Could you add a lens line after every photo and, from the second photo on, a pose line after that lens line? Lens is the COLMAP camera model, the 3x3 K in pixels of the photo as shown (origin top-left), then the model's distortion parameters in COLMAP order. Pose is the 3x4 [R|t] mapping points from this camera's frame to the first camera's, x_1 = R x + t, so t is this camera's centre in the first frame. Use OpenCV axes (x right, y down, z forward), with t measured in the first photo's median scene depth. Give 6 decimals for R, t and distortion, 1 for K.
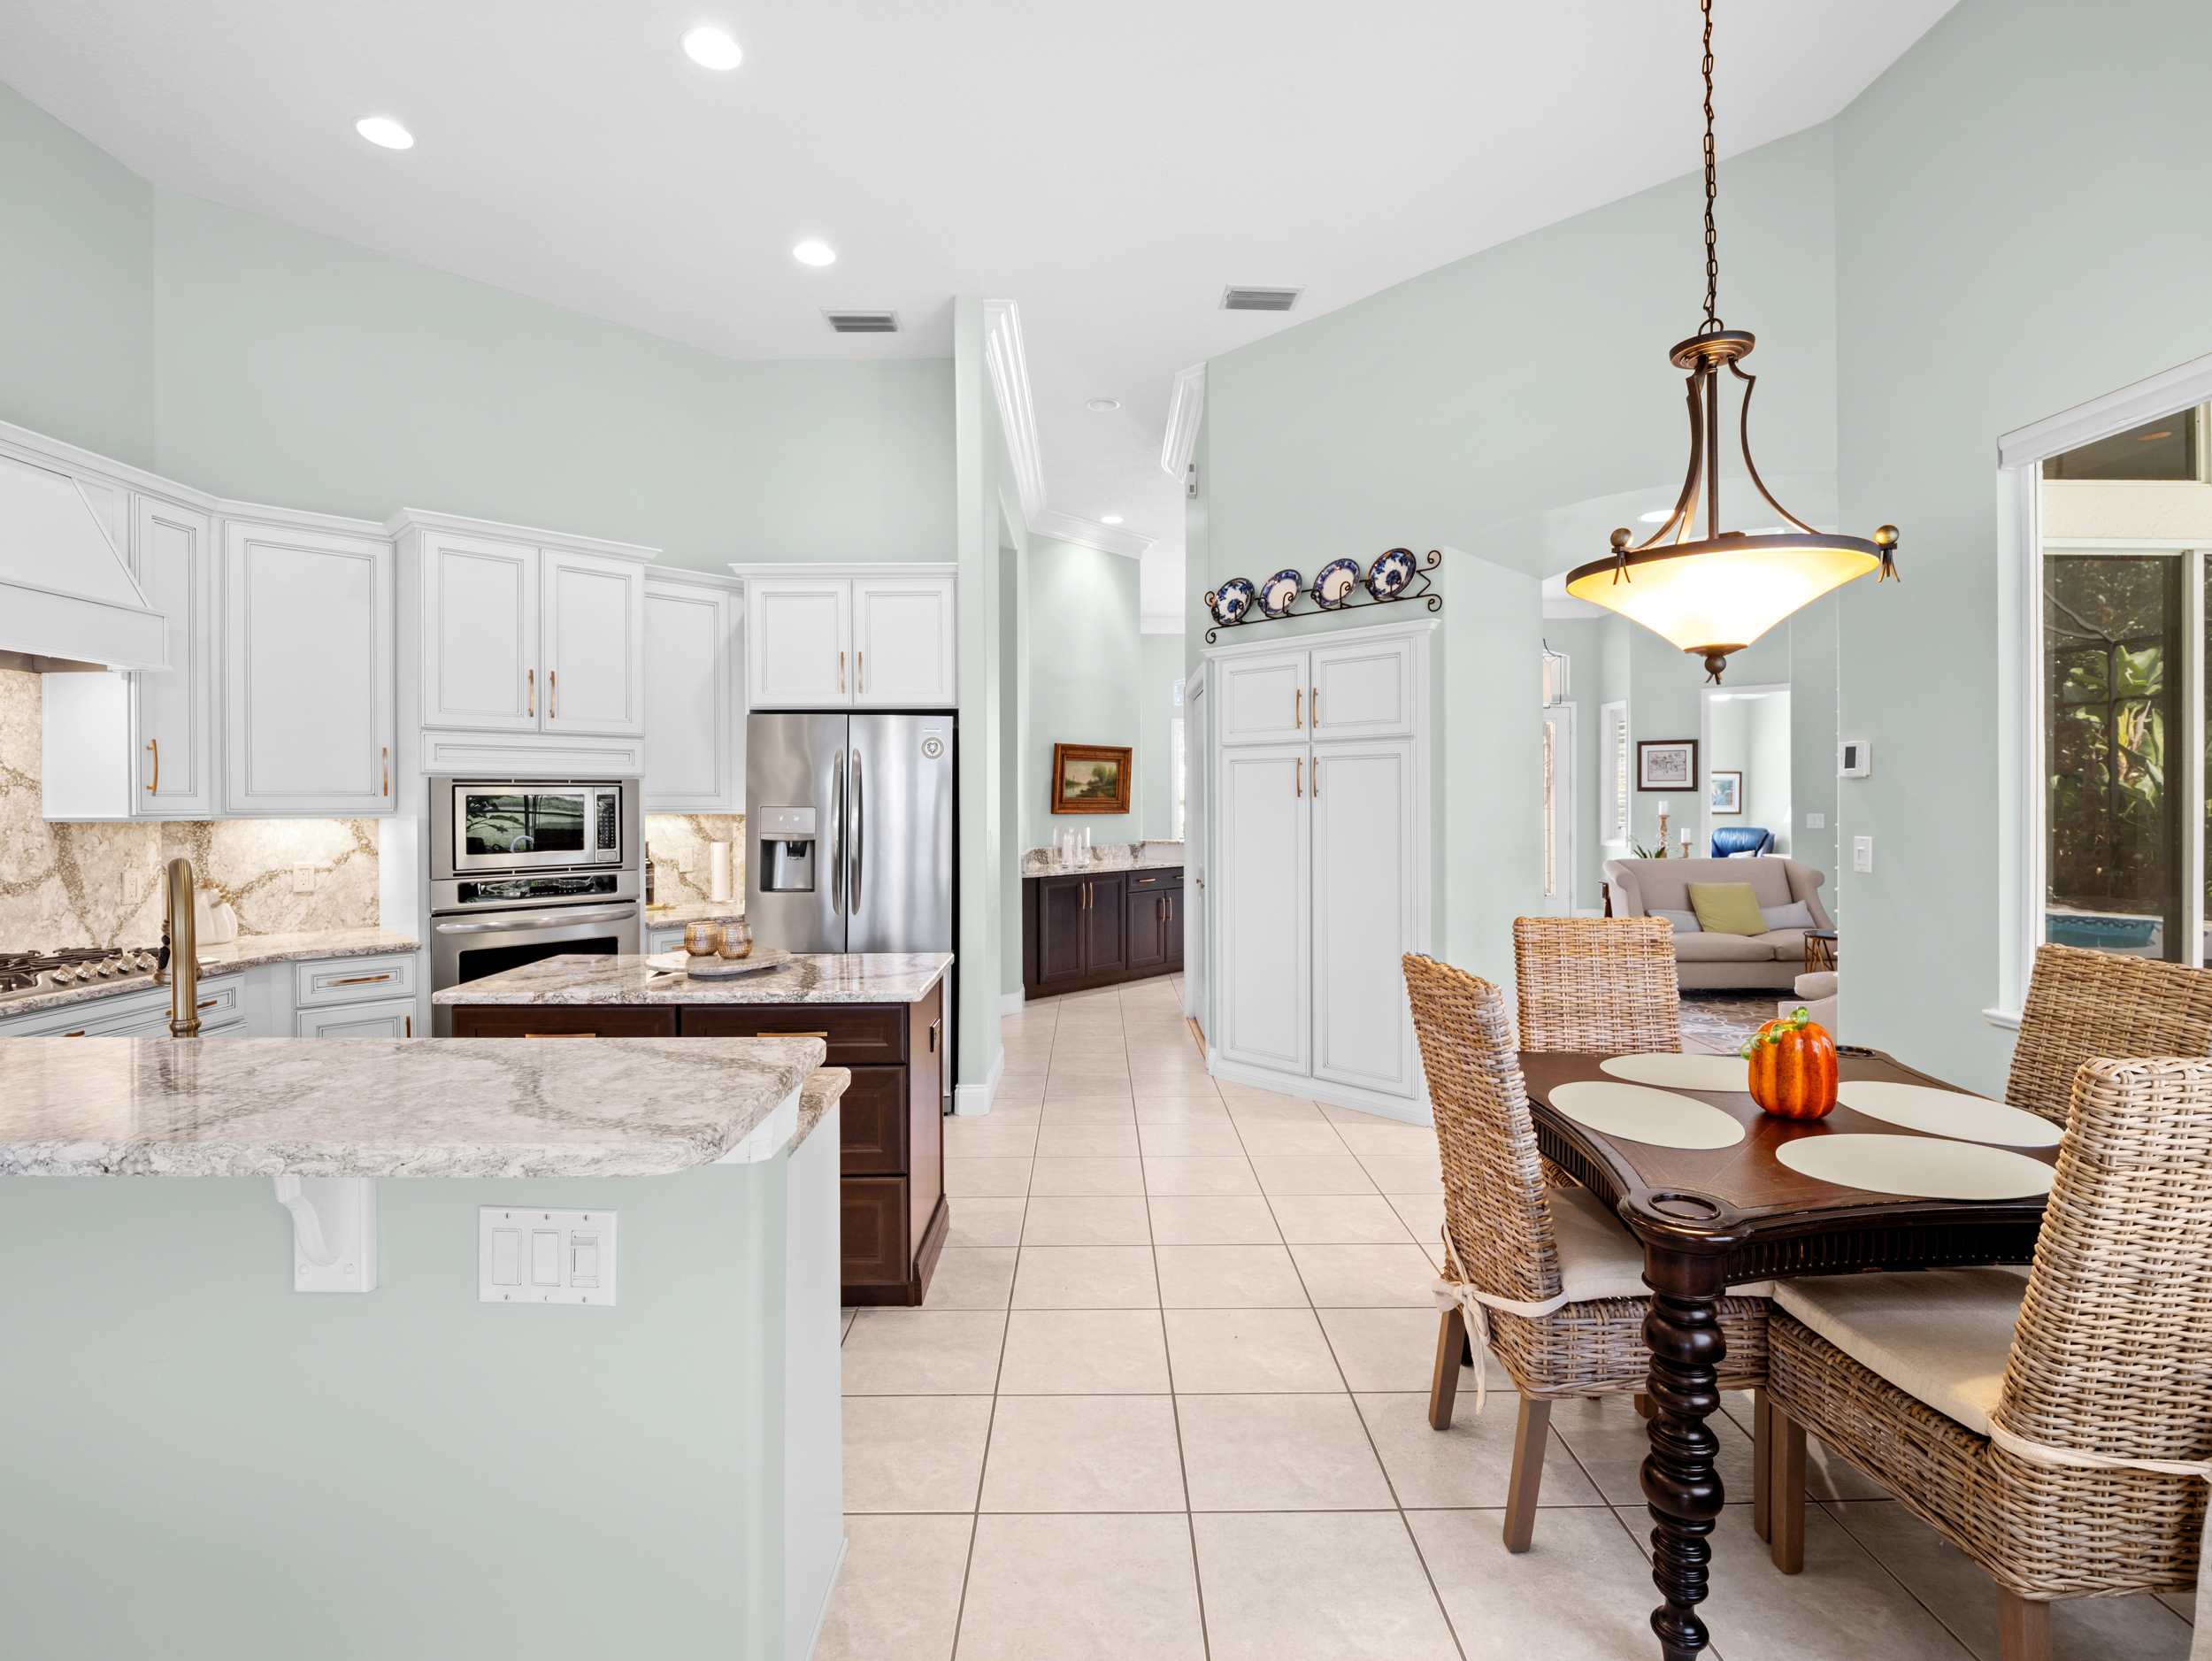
lens RADIAL K [[1081.9, 0, 1092.5], [0, 1081.9, 807.8], [0, 0, 1]] dist [-0.009228, -0.005314]
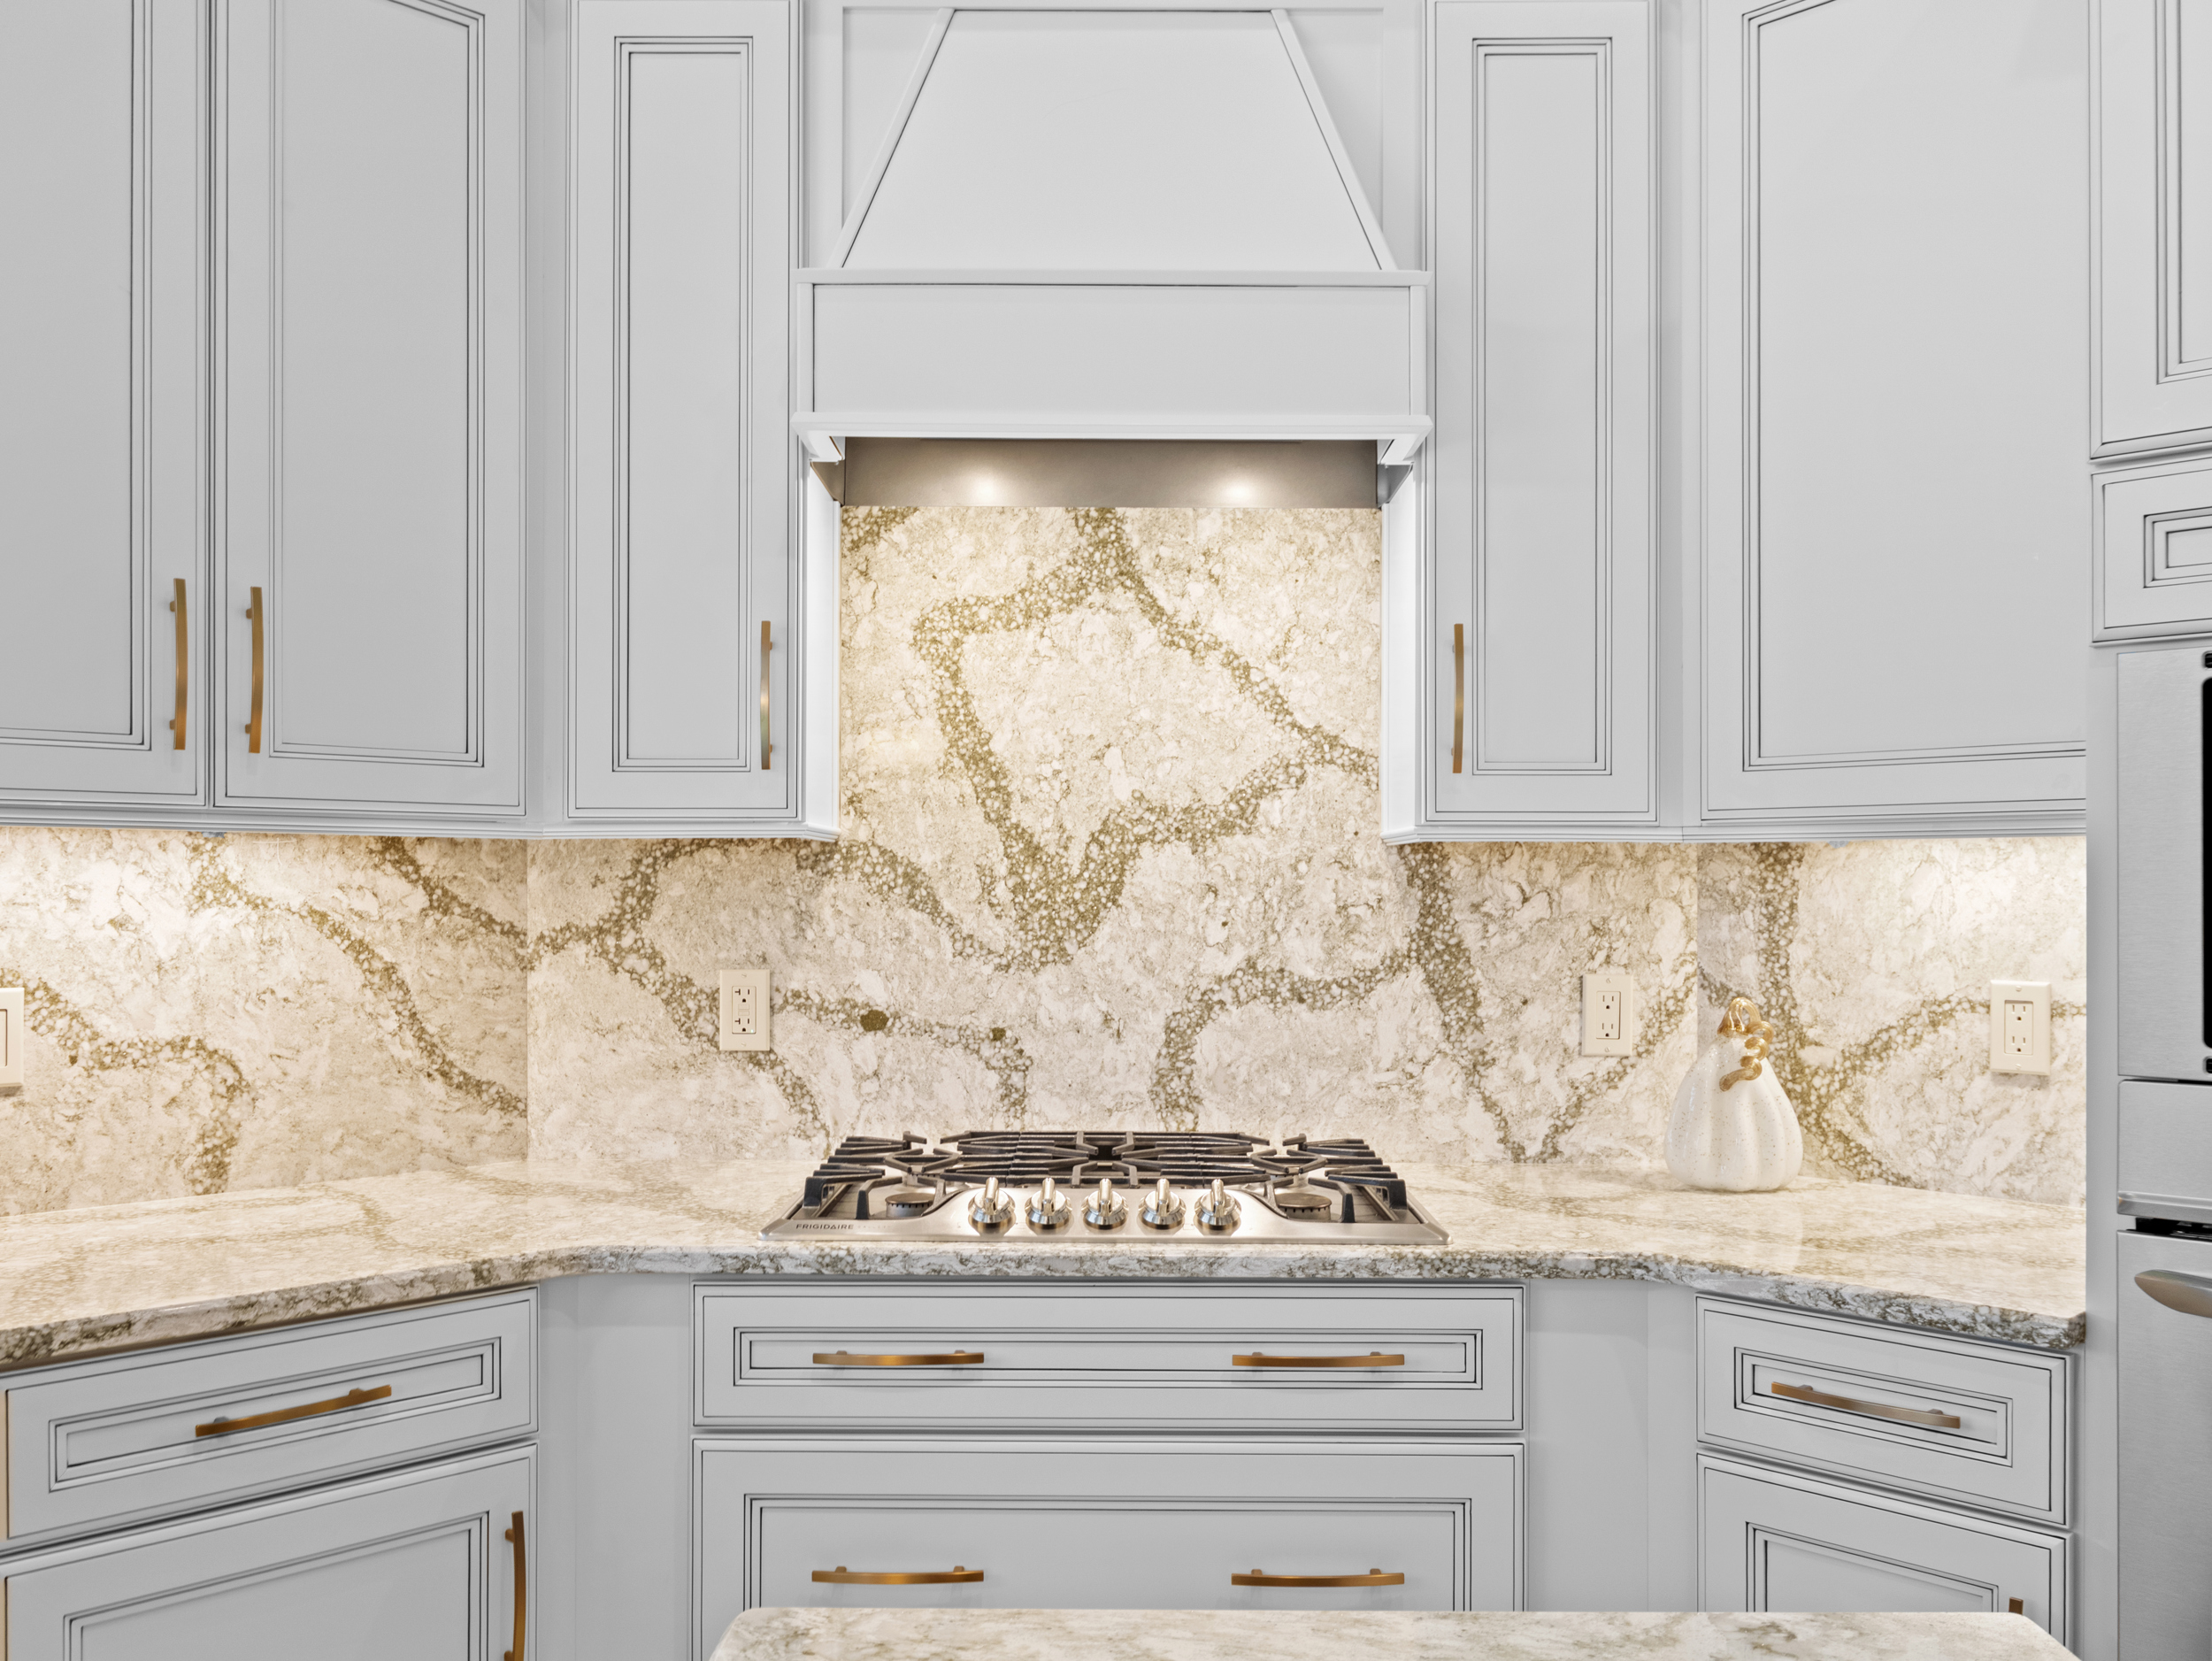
lens RADIAL K [[1851.5, 0, 1105.1], [0, 1851.5, 872.8], [0, 0, 1]] dist [-0.008069, -0.007823]
pose [[-0.022315, -0.004803, -0.999739, -0.206710], [-0.007932, 0.999958, -0.004627, 0.026845], [0.999720, 0.007827, -0.022352, 0.839891]]
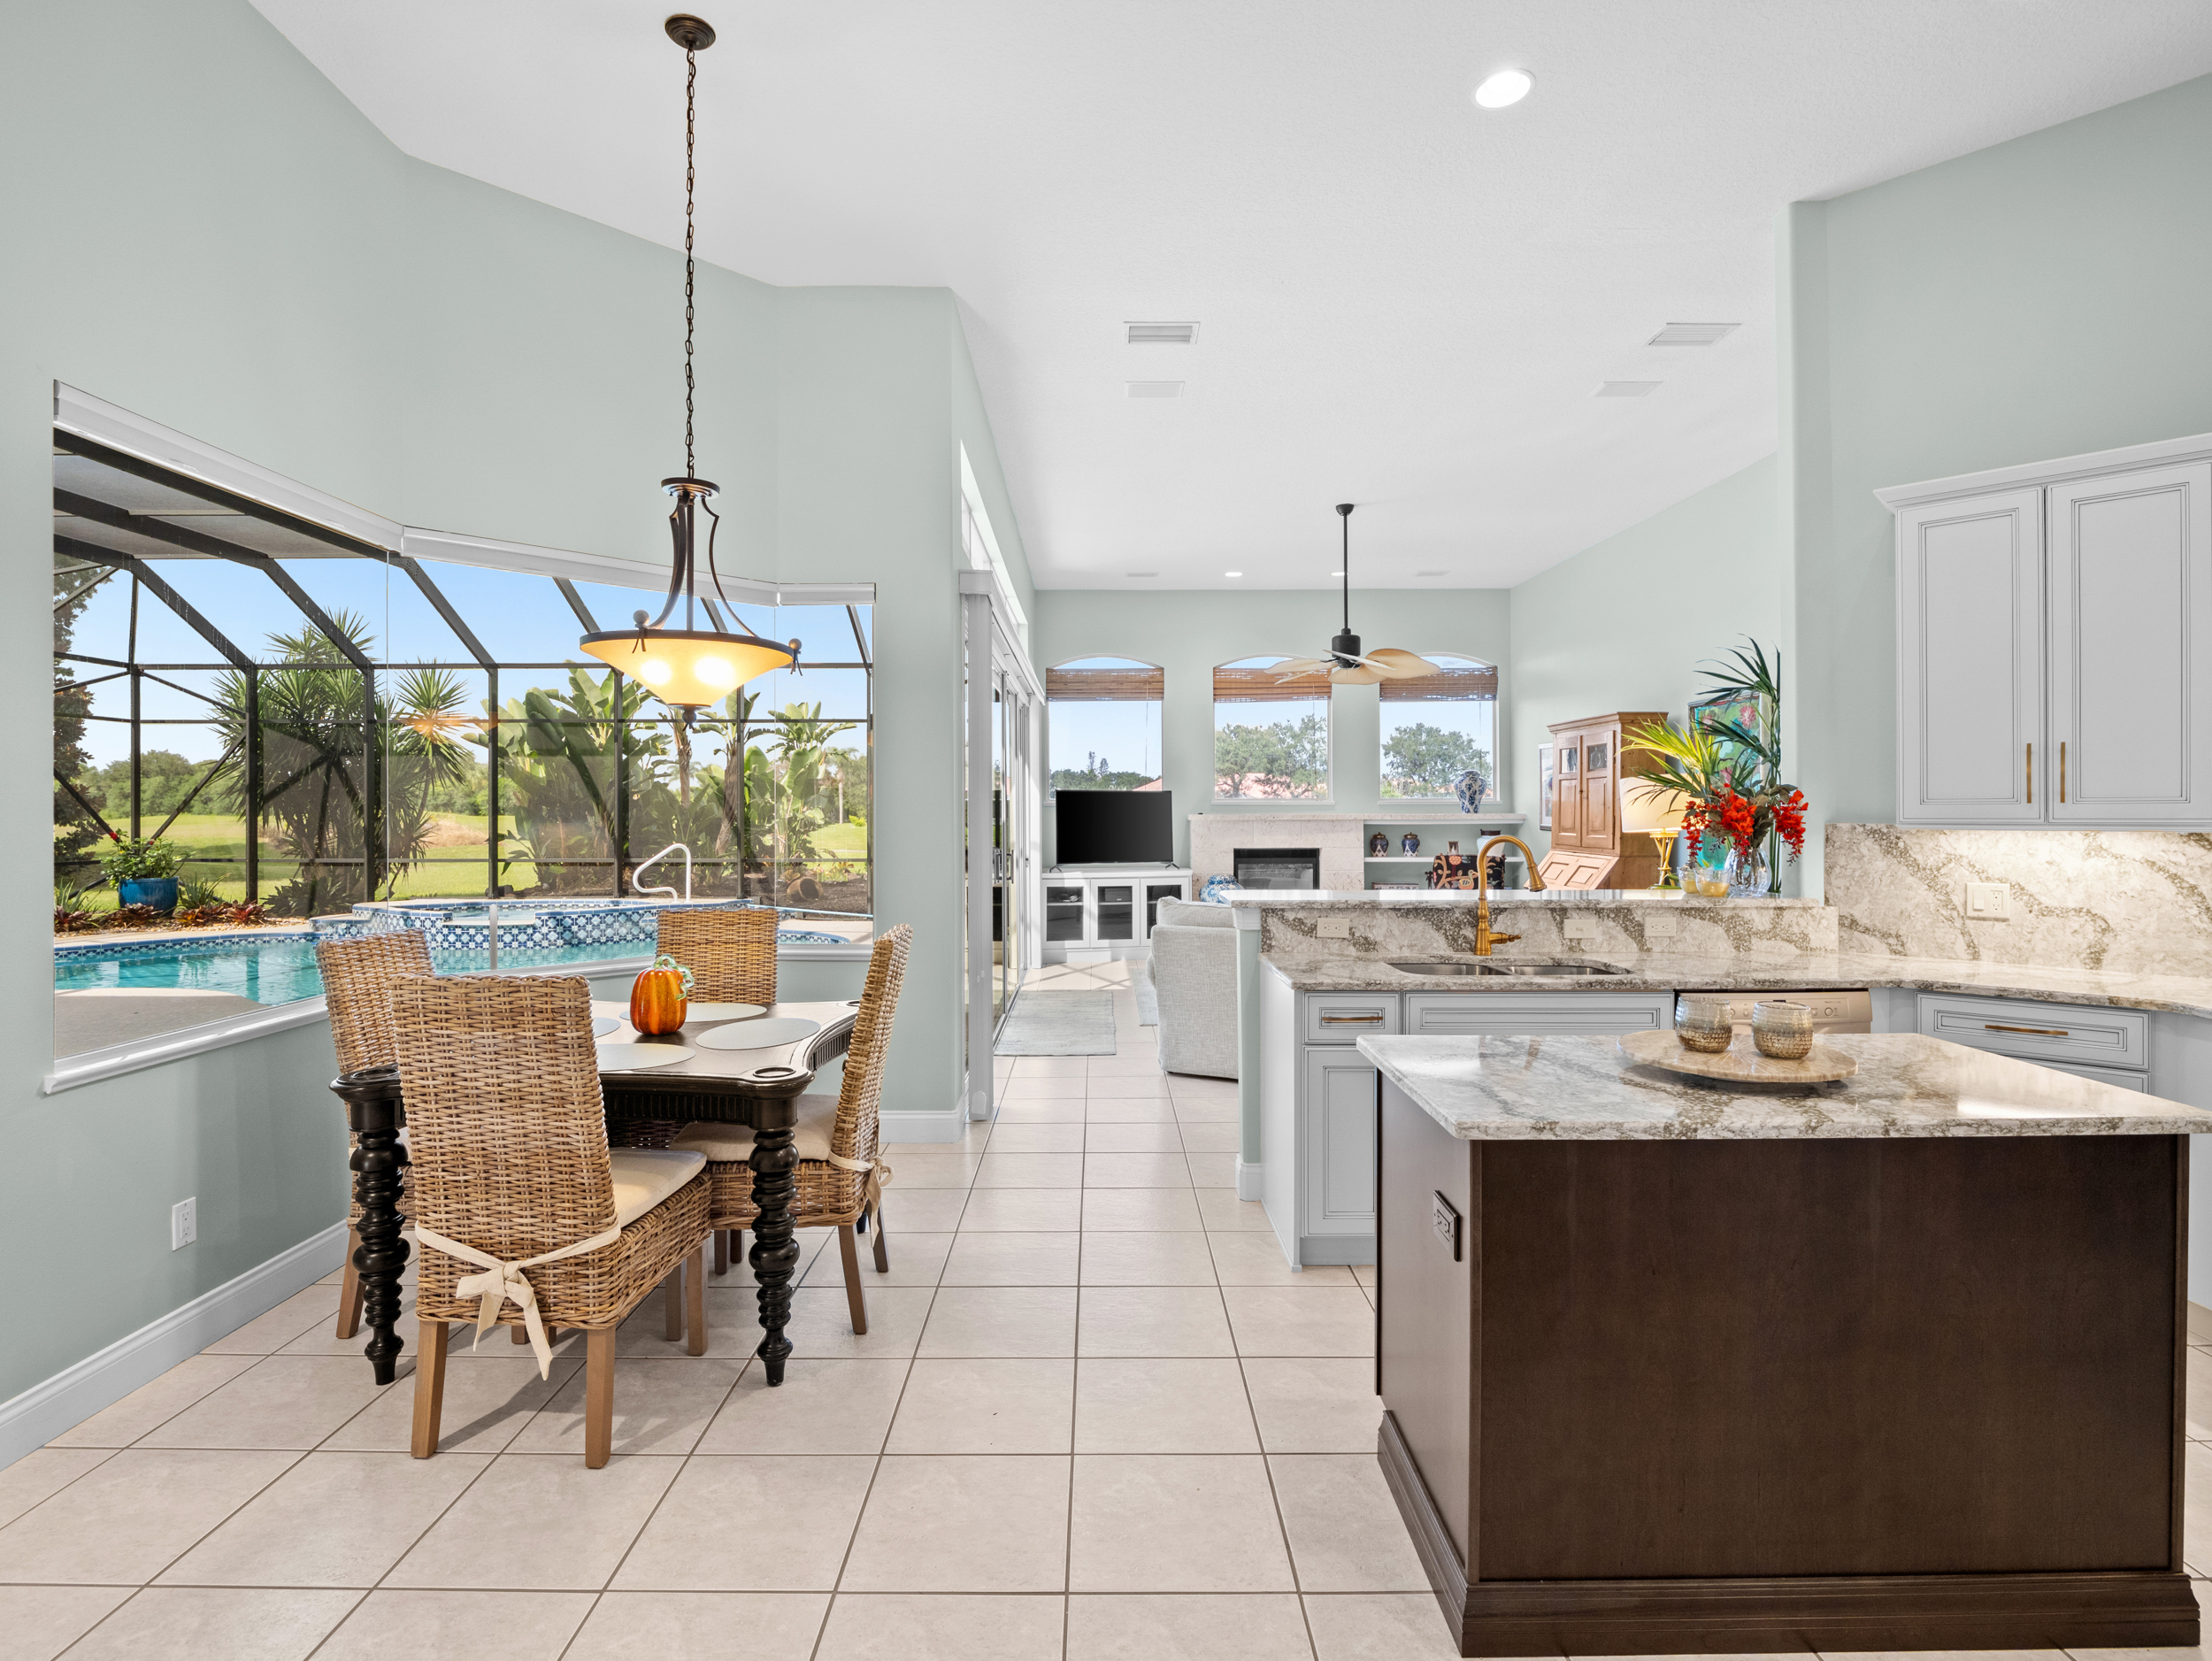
lens RADIAL K [[1081.9, 0, 1106.6], [0, 1081.9, 818.9], [0, 0, 1]] dist [-0.009228, -0.005314]
pose [[-0.999968, 0.004110, 0.006840, 0.024622], [0.004199, 0.999906, 0.013038, -0.011677], [-0.006785, 0.013067, -0.999892, 1.458590]]
